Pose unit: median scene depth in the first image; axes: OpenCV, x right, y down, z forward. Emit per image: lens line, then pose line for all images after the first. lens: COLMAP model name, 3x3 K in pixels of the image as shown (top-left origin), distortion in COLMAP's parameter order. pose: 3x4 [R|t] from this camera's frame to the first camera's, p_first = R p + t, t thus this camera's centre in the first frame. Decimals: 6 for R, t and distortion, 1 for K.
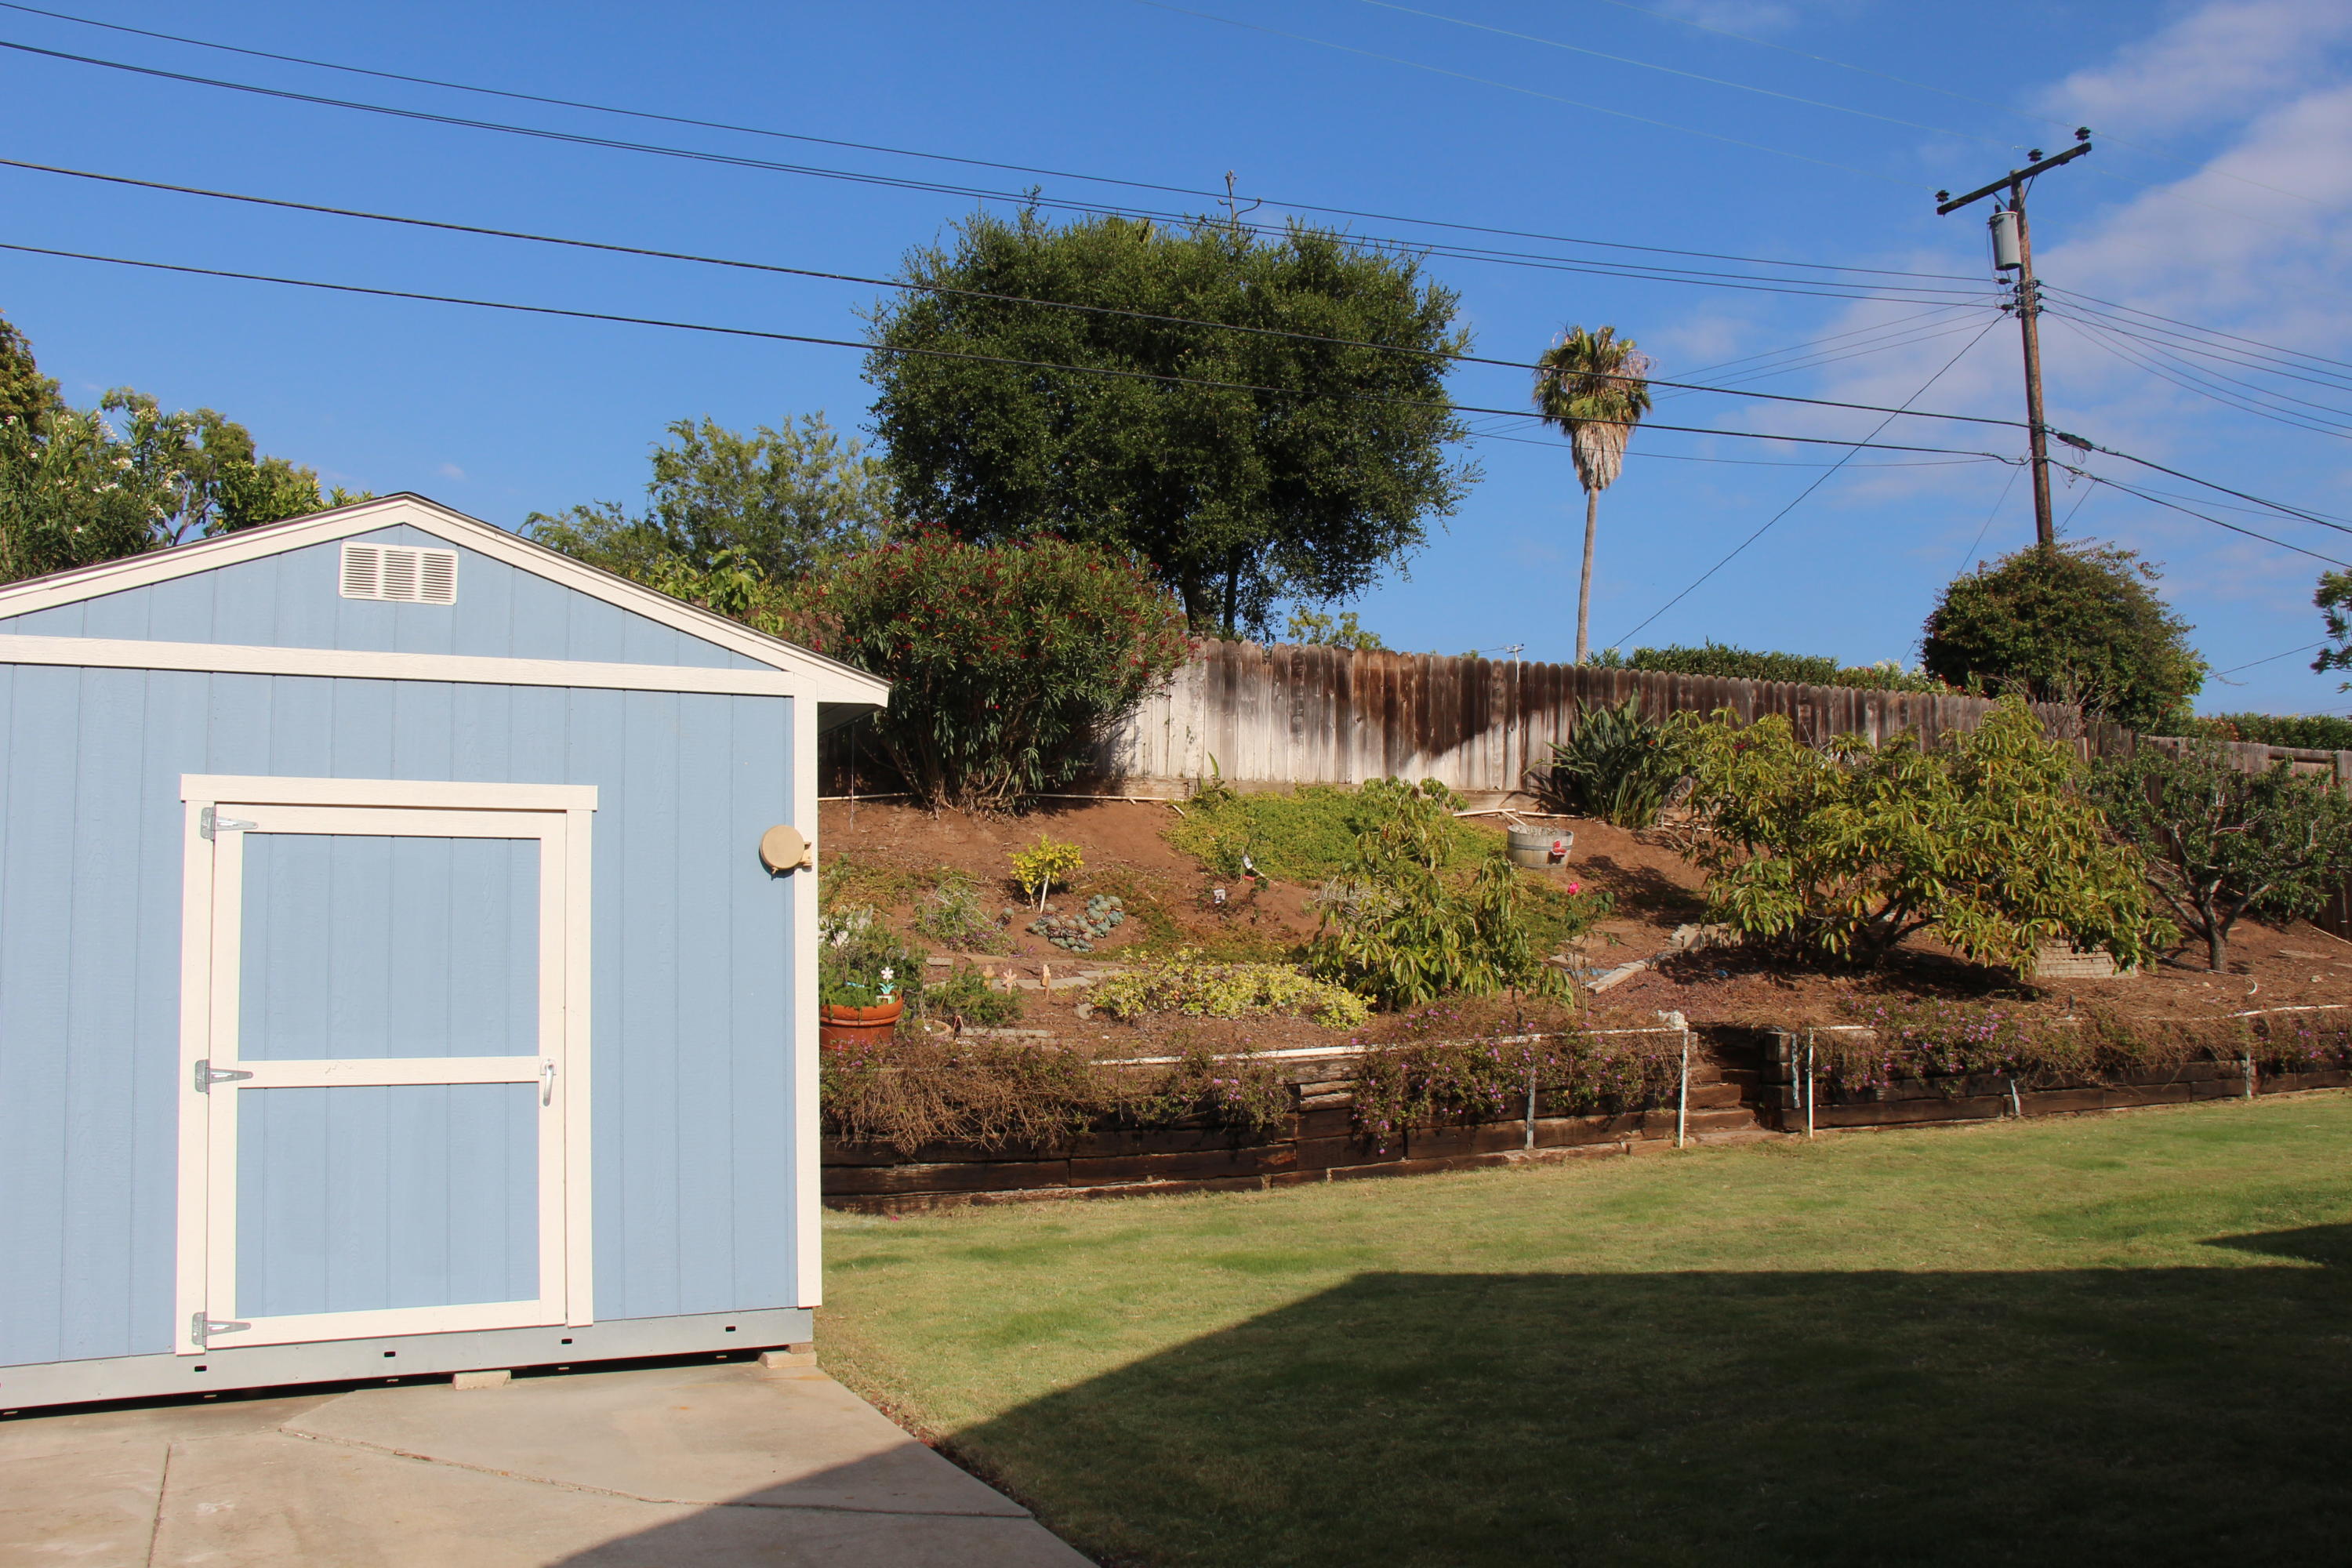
lens RADIAL K [[1930.9, 0, 1180.7], [0, 1930.9, 777.1], [0, 0, 1]] dist [-0.189969, 0.167993]
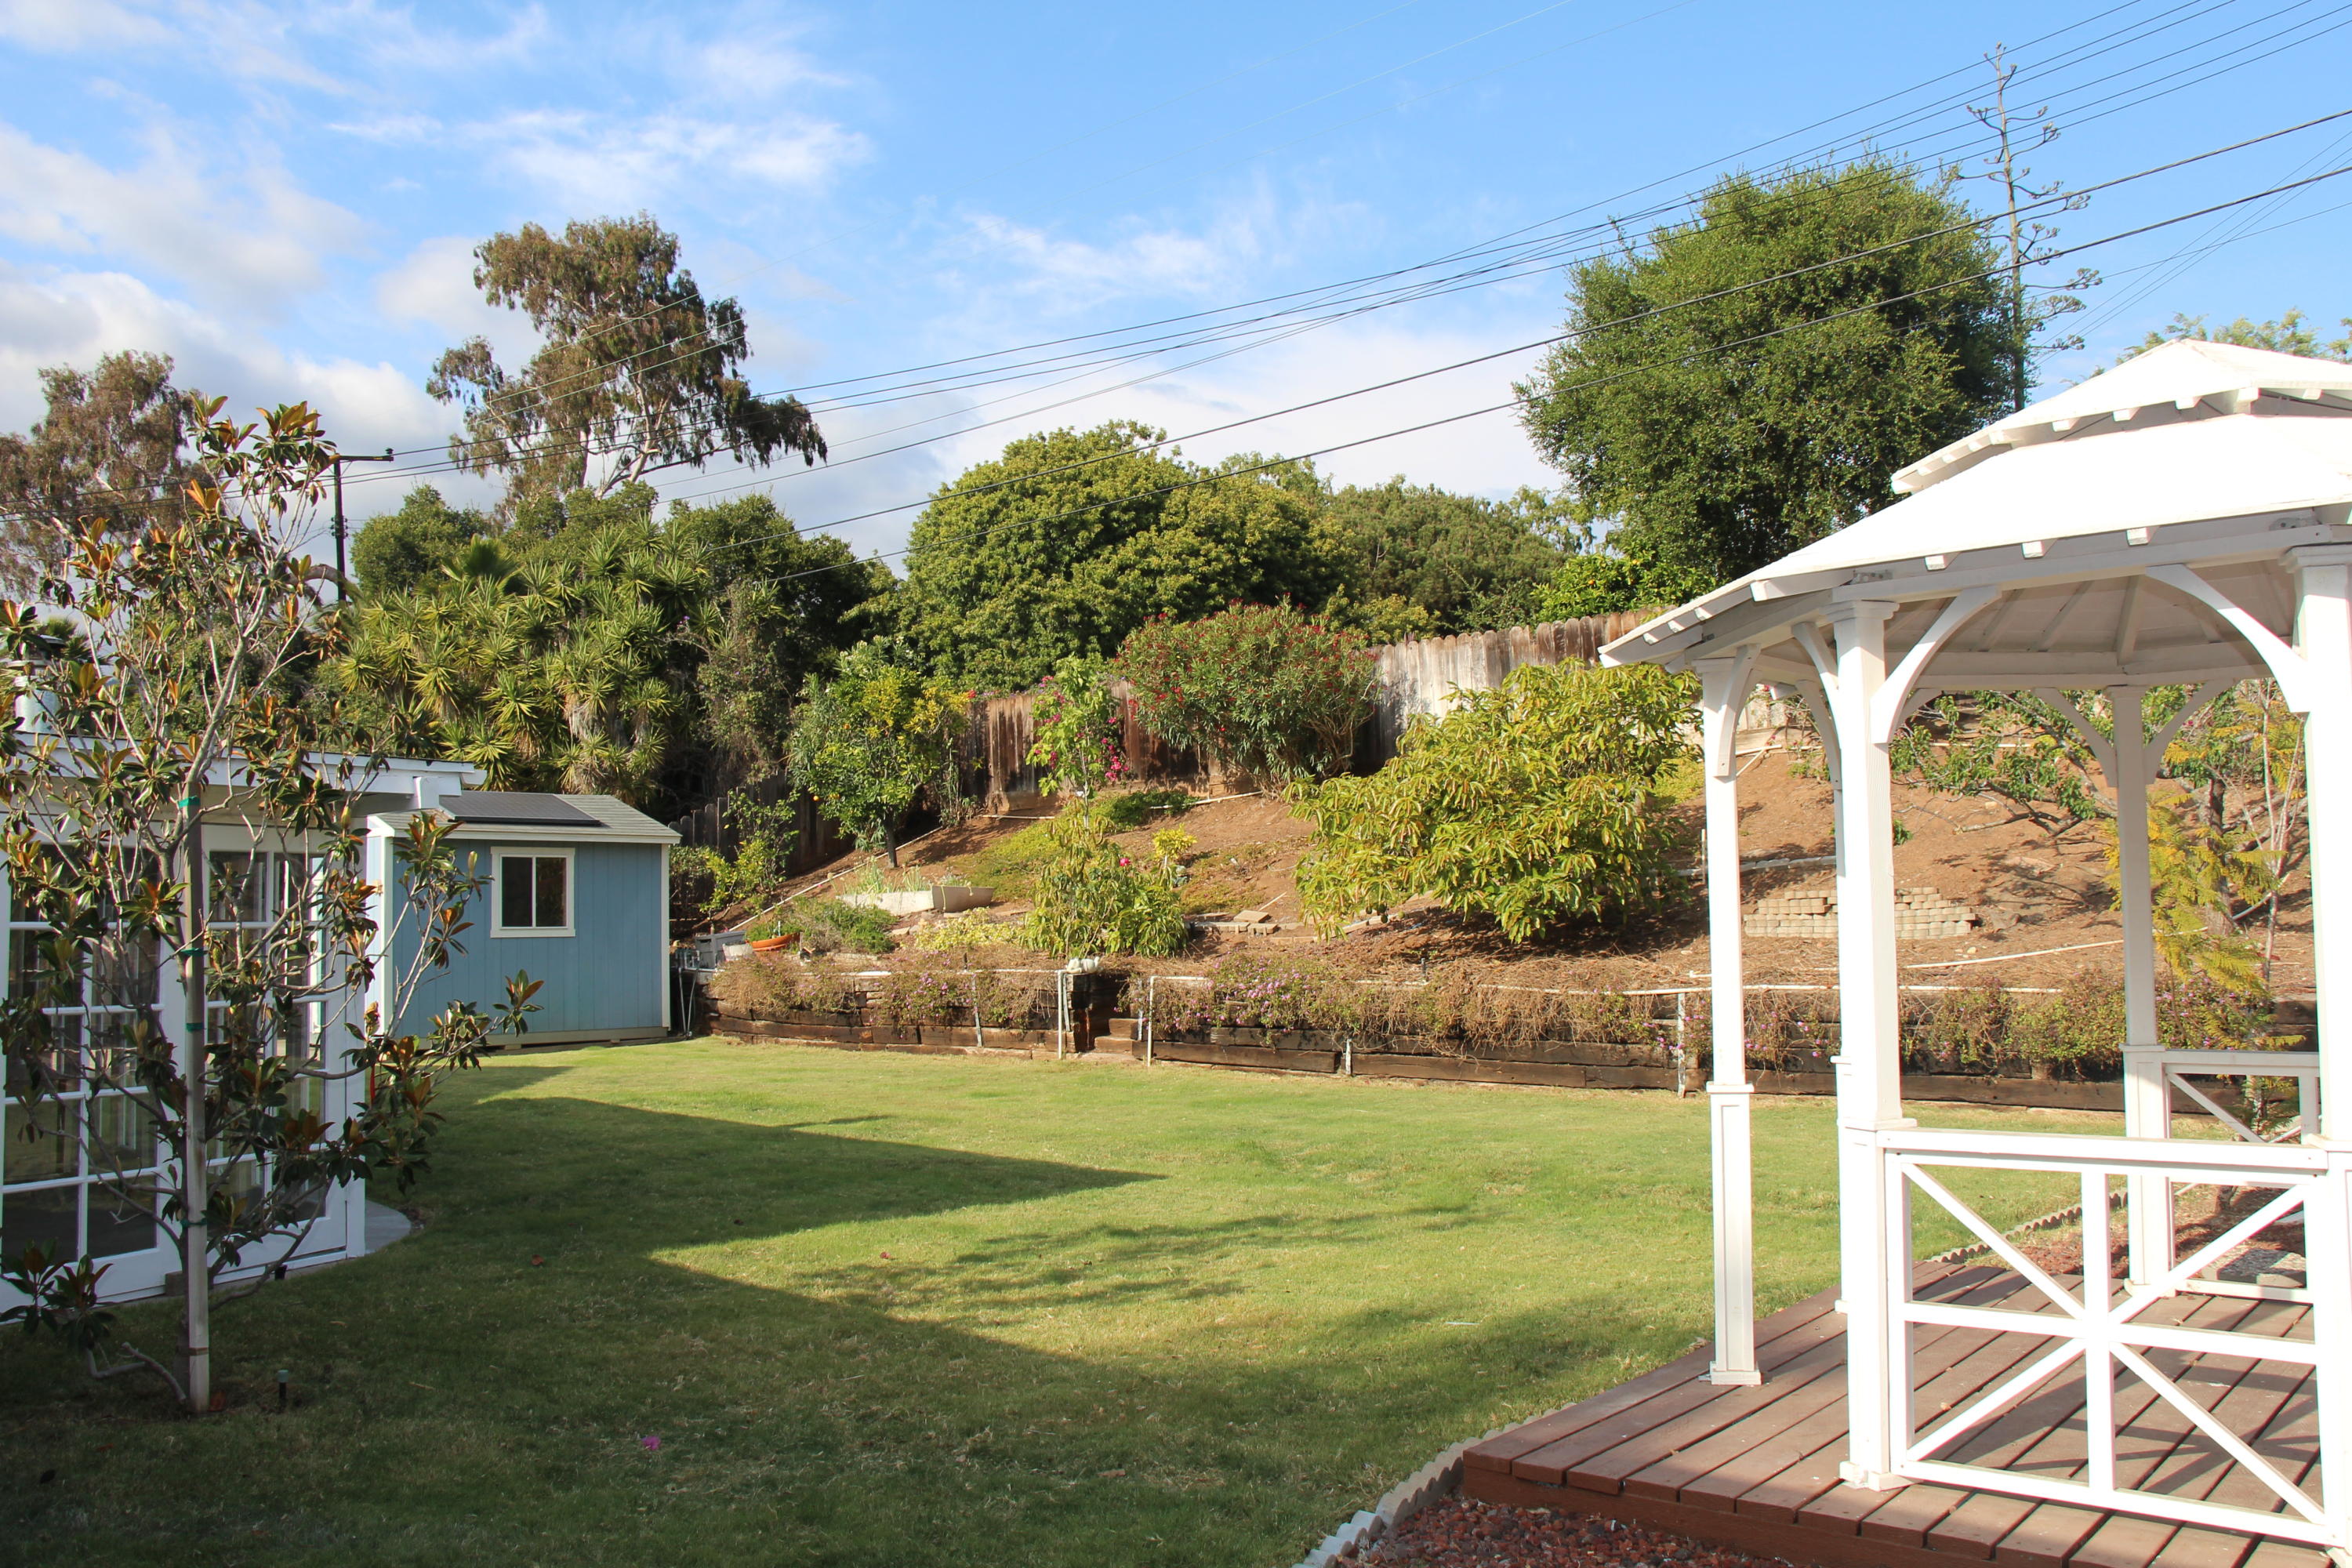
lens RADIAL K [[1930.9, 0, 1180.7], [0, 1930.9, 777.1], [0, 0, 1]] dist [-0.189969, 0.167993]
pose [[0.325700, -0.061940, -0.943442, 1.281941], [0.107787, 0.993779, -0.028034, 0.035352], [0.939309, -0.092561, 0.330350, 0.523066]]
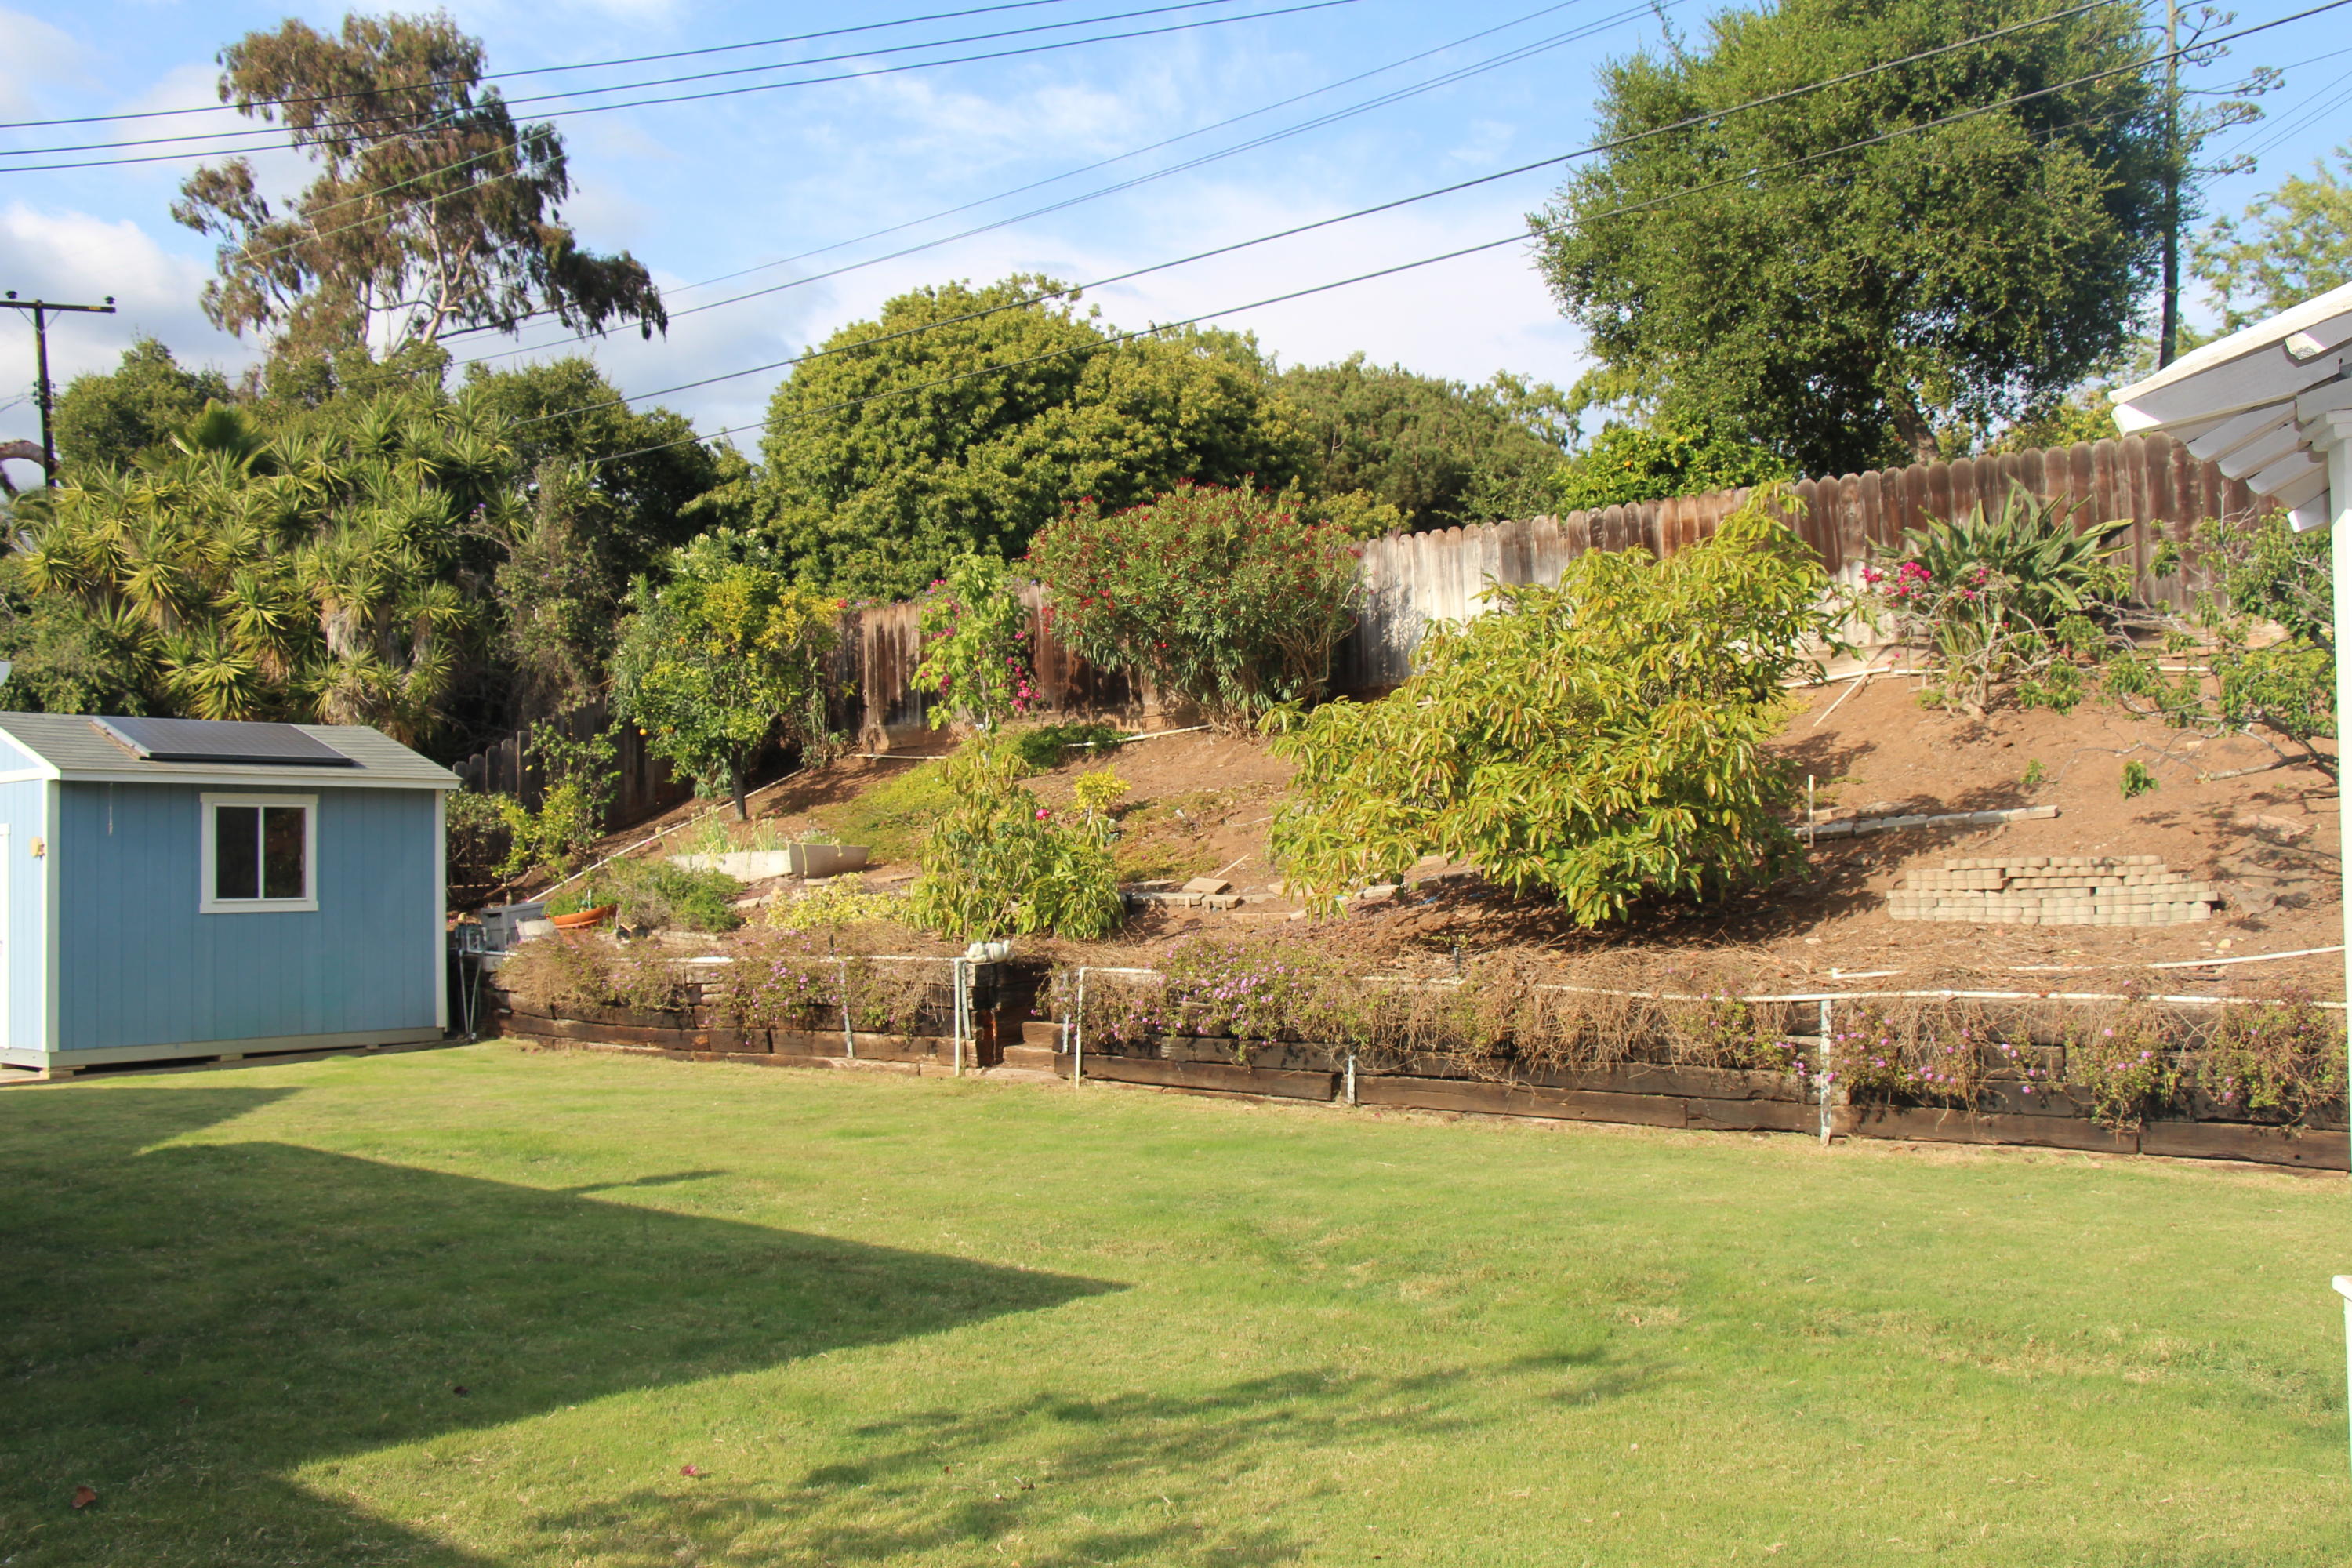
lens RADIAL K [[2201.3, 0, 1179.7], [0, 2201.3, 780.5], [0, 0, 1]] dist [-0.134412, 0.179382]
pose [[0.366956, -0.032909, -0.929656, 1.129979], [0.103685, 0.994594, 0.005719, 0.035305], [0.924442, -0.098490, 0.368385, 0.559519]]
